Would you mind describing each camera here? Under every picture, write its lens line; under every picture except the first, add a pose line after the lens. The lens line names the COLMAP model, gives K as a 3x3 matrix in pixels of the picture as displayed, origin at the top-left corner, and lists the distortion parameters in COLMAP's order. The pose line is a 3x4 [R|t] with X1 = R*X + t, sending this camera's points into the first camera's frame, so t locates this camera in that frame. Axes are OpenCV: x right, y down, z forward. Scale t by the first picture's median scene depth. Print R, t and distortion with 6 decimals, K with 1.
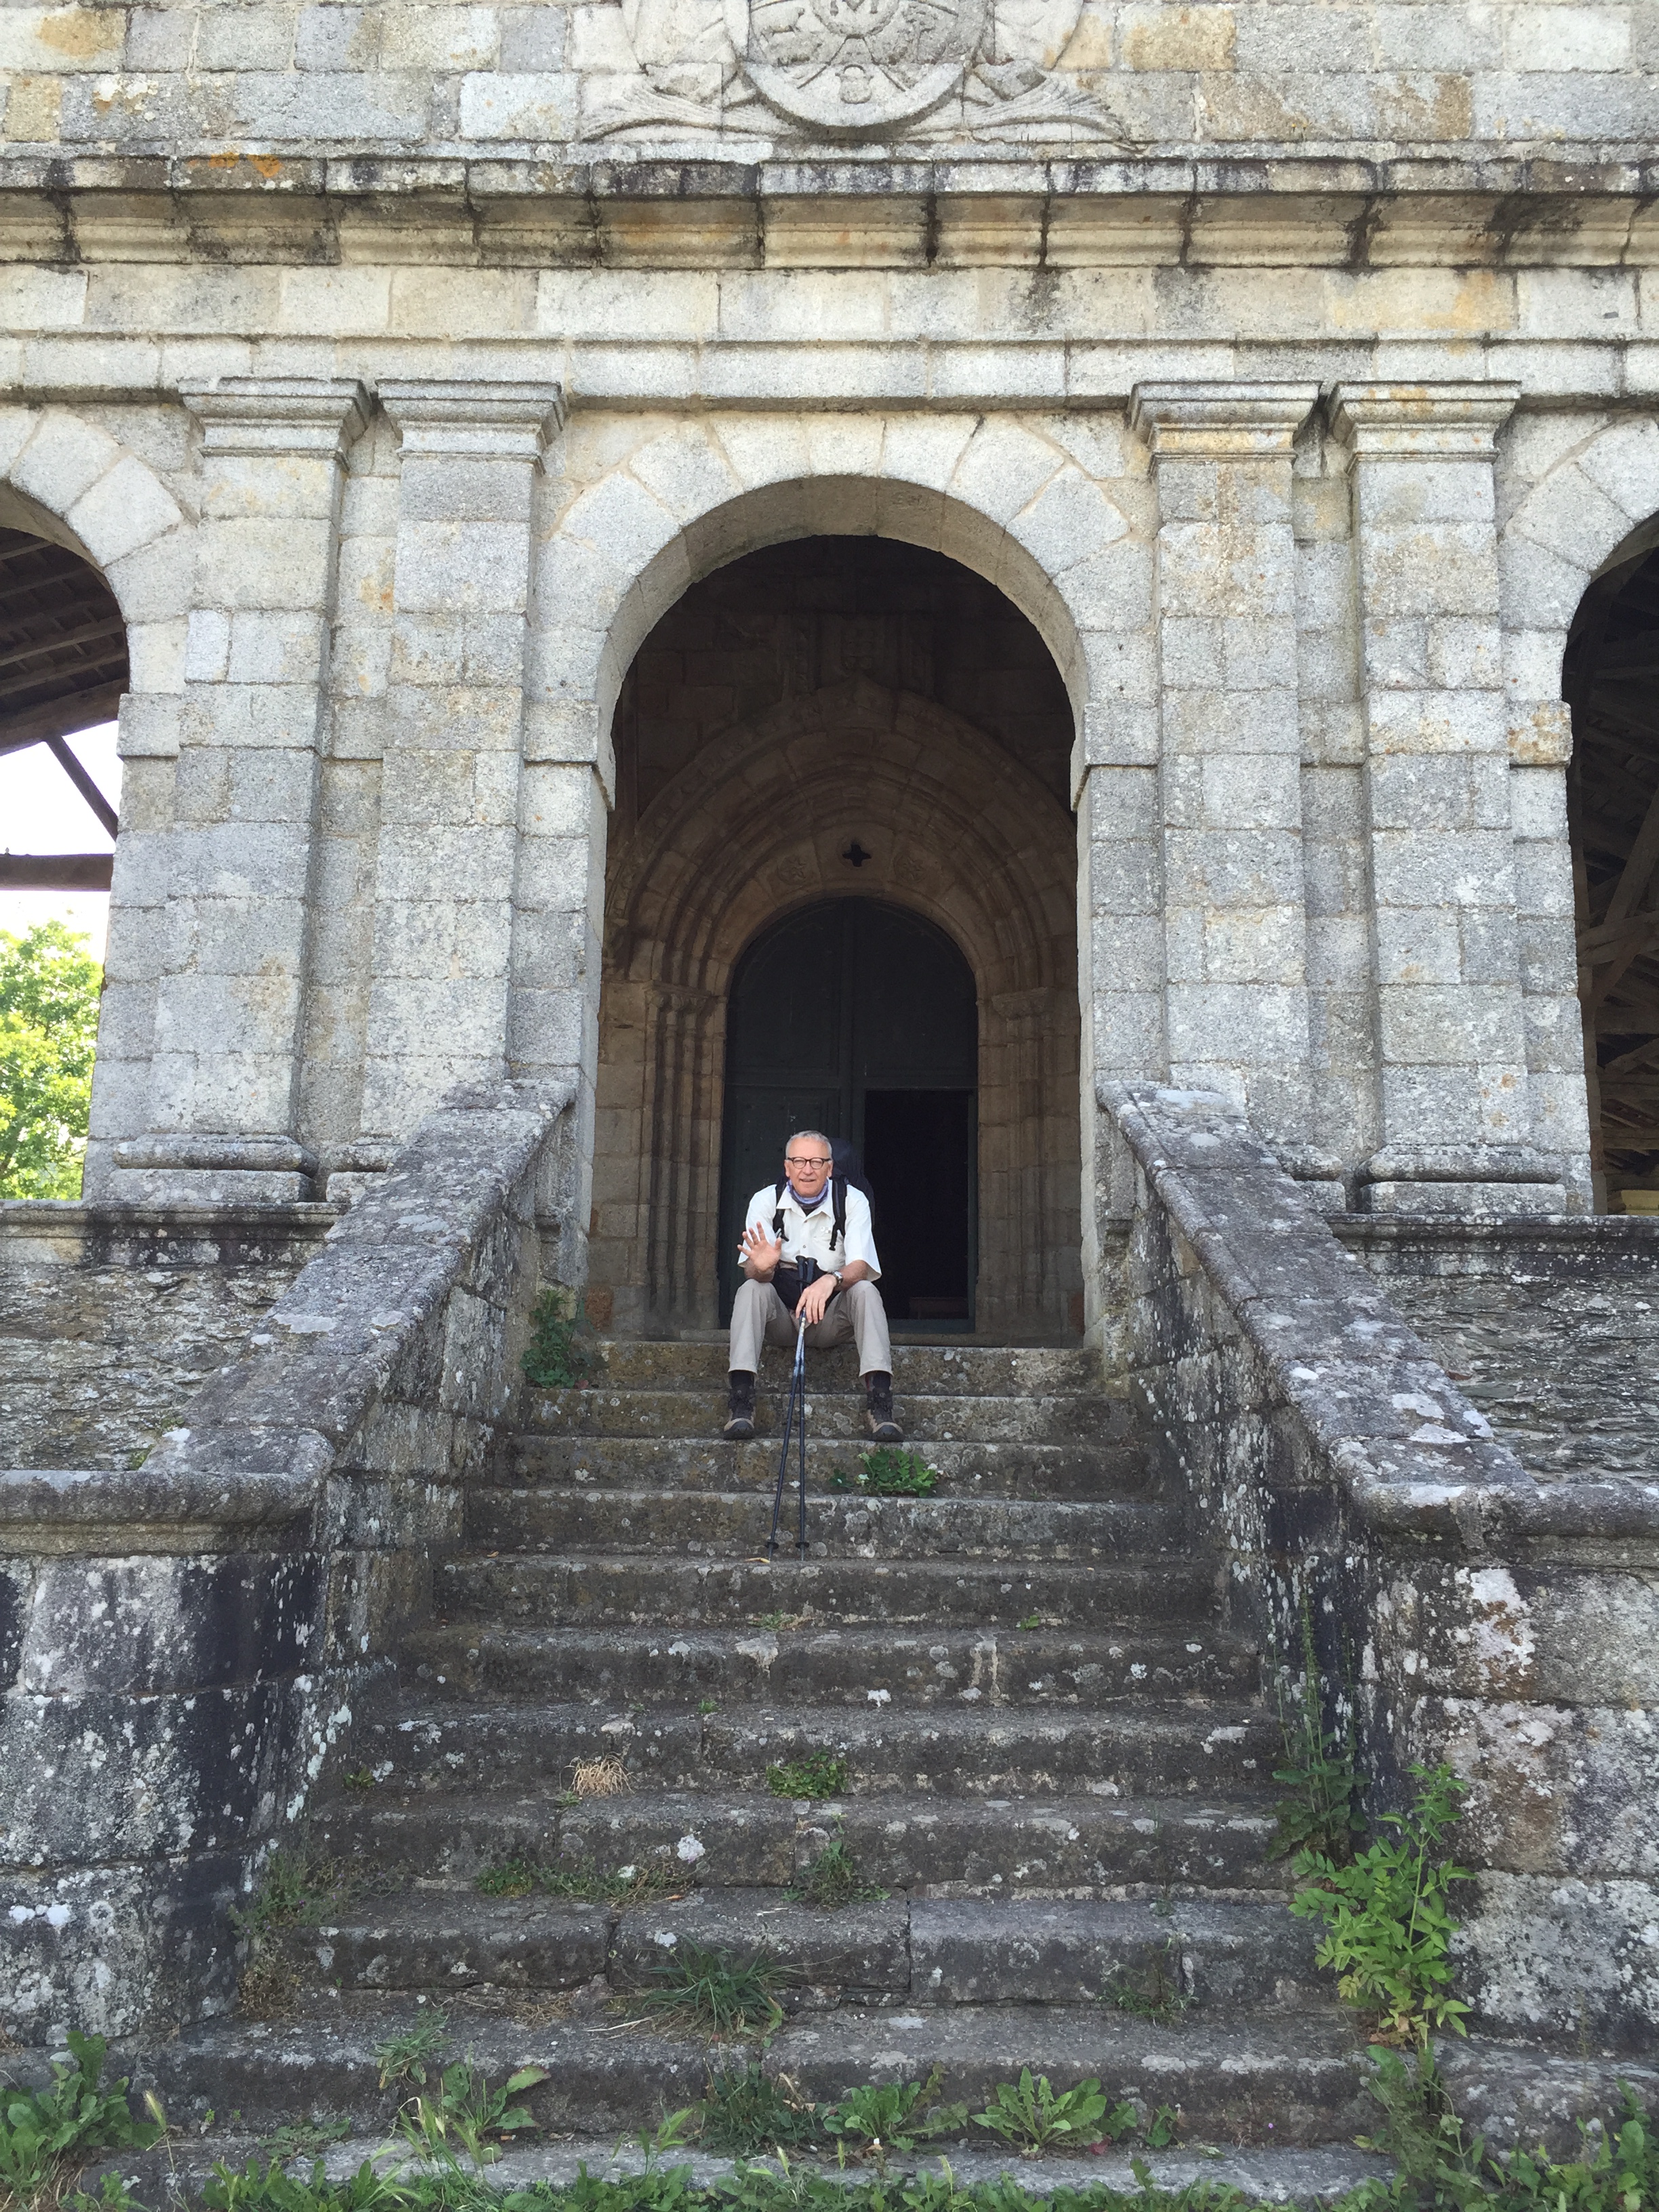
lens RADIAL K [[1852.2, 0, 829.5], [0, 1852.2, 1106.0], [0, 0, 1]] dist [0.109422, -0.151807]
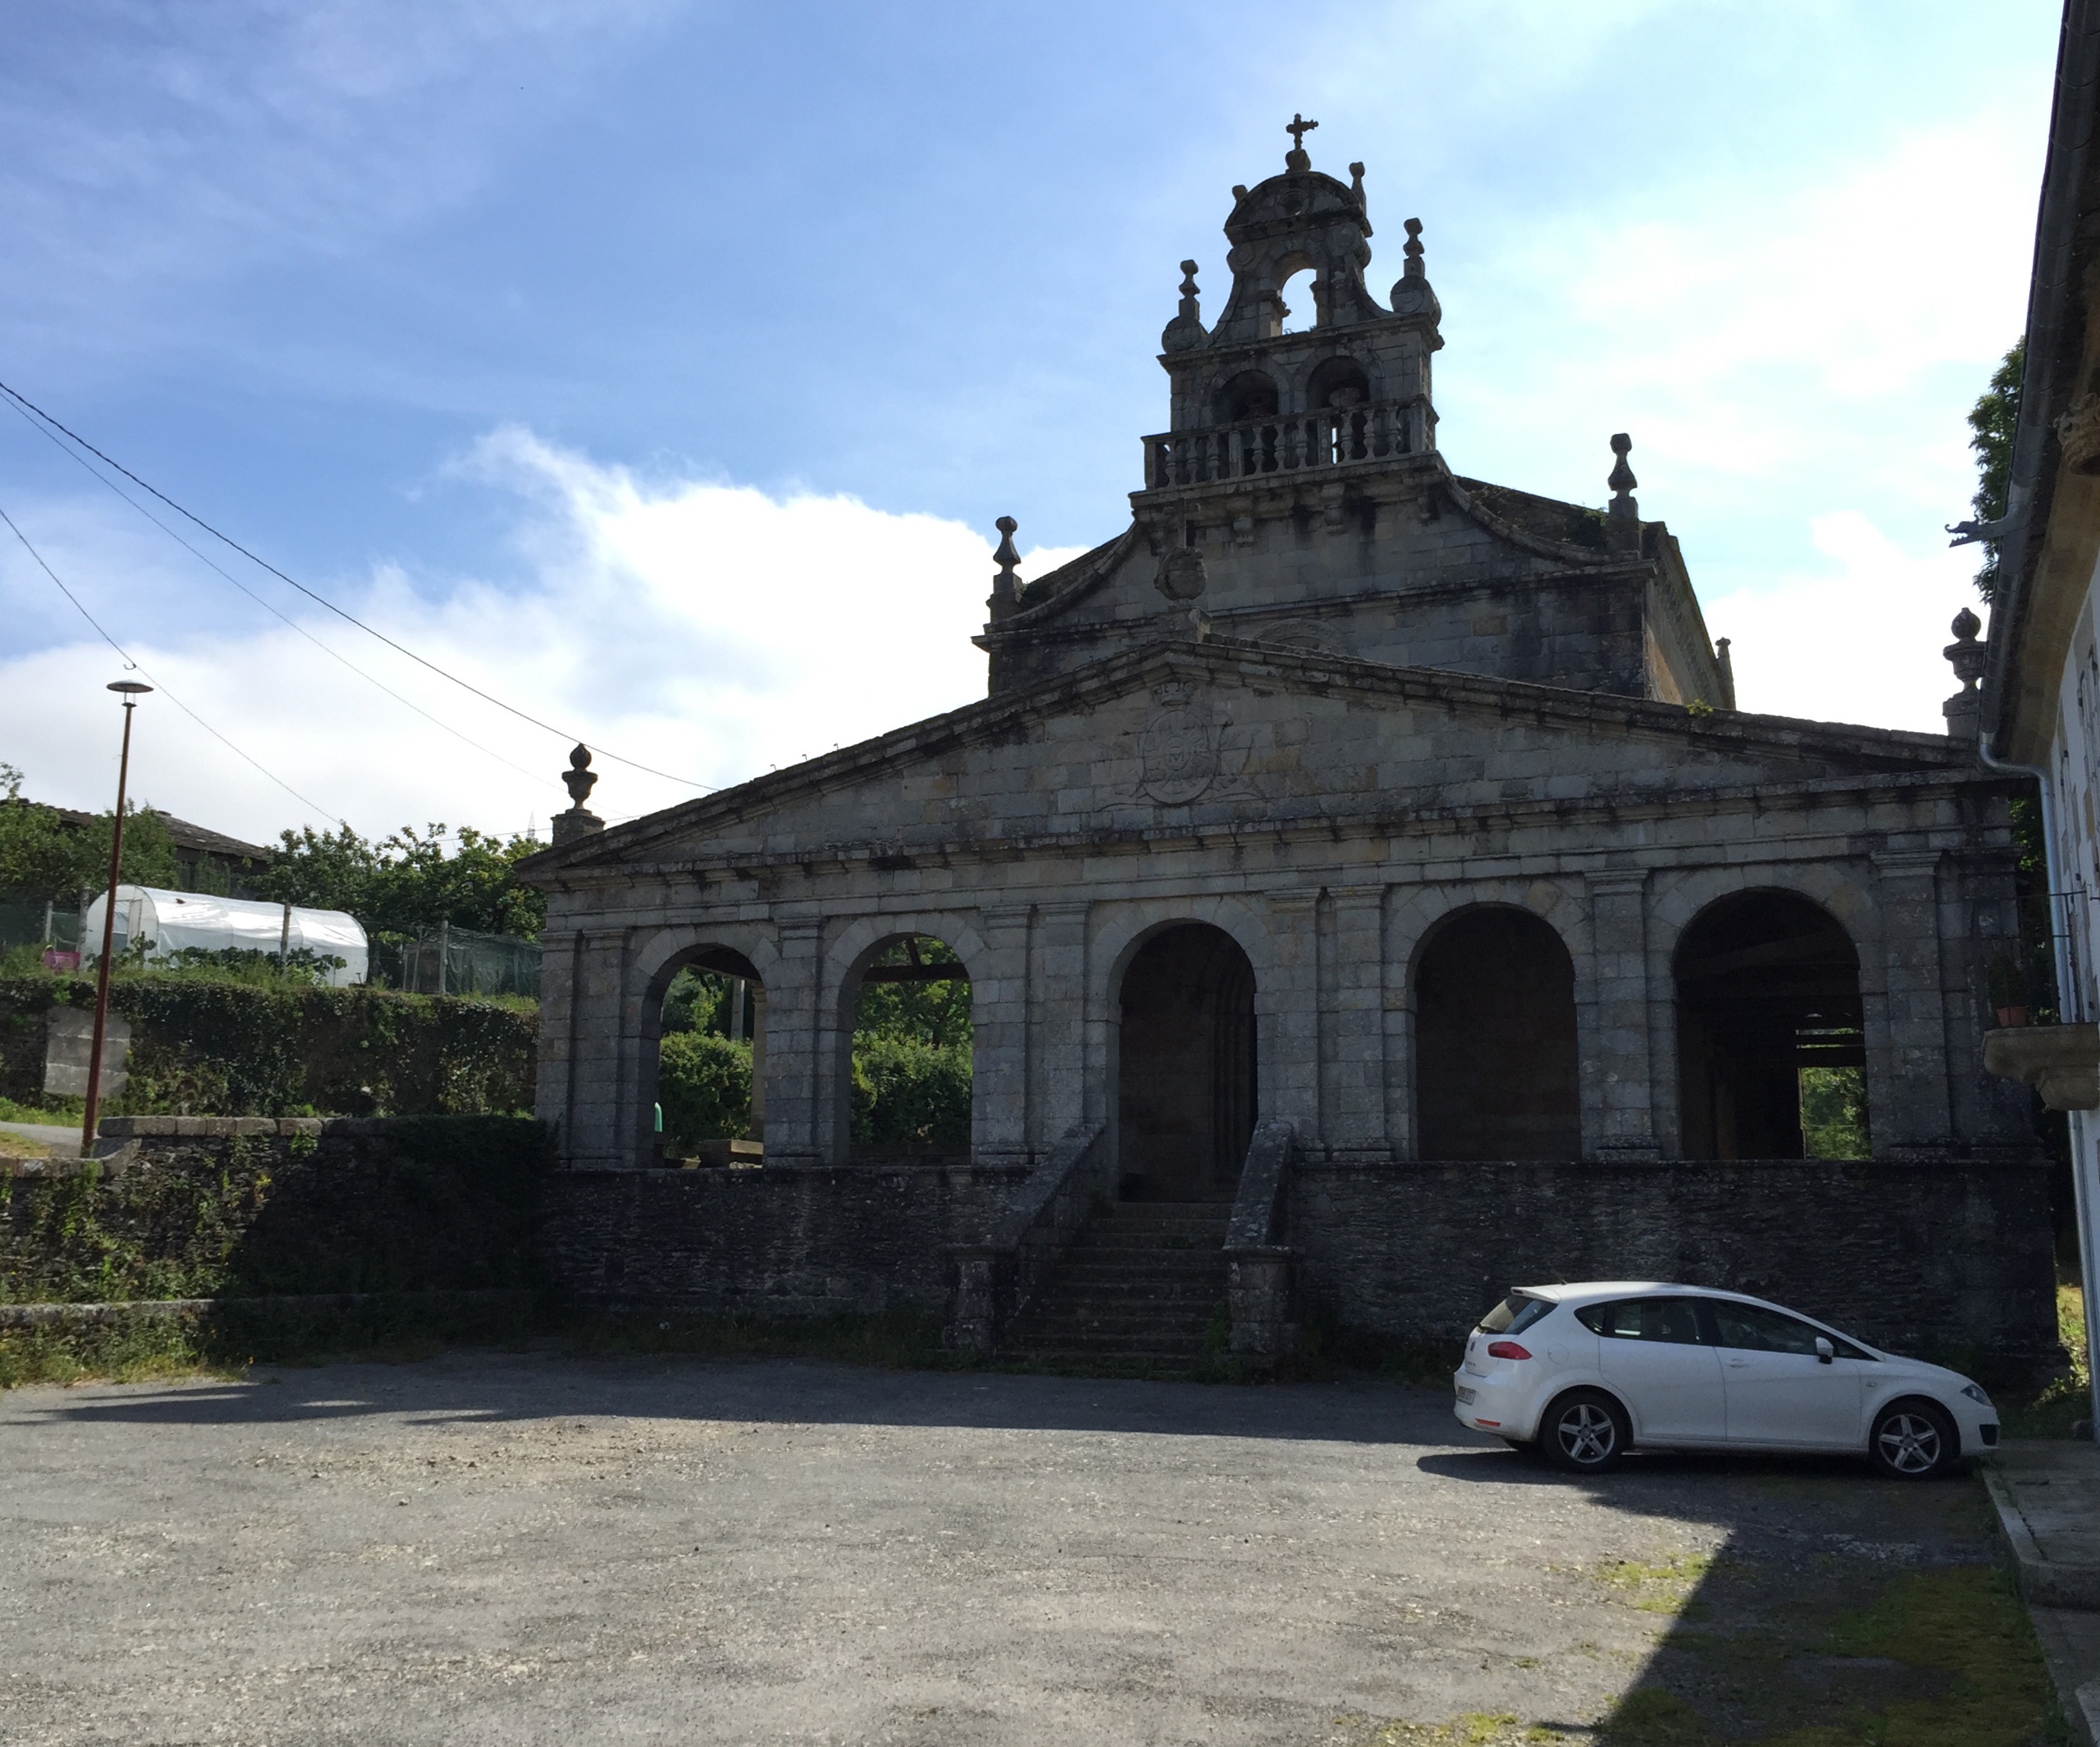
lens RADIAL K [[2075.3, 0, 1050.0], [0, 2075.3, 873.5], [0, 0, 1]] dist [0.081066, 0.000226]
pose [[0.932697, -0.069487, -0.353903, 1.049832], [0.079007, 0.996796, 0.012504, -0.482217], [0.351900, -0.039623, 0.935199, -2.329819]]
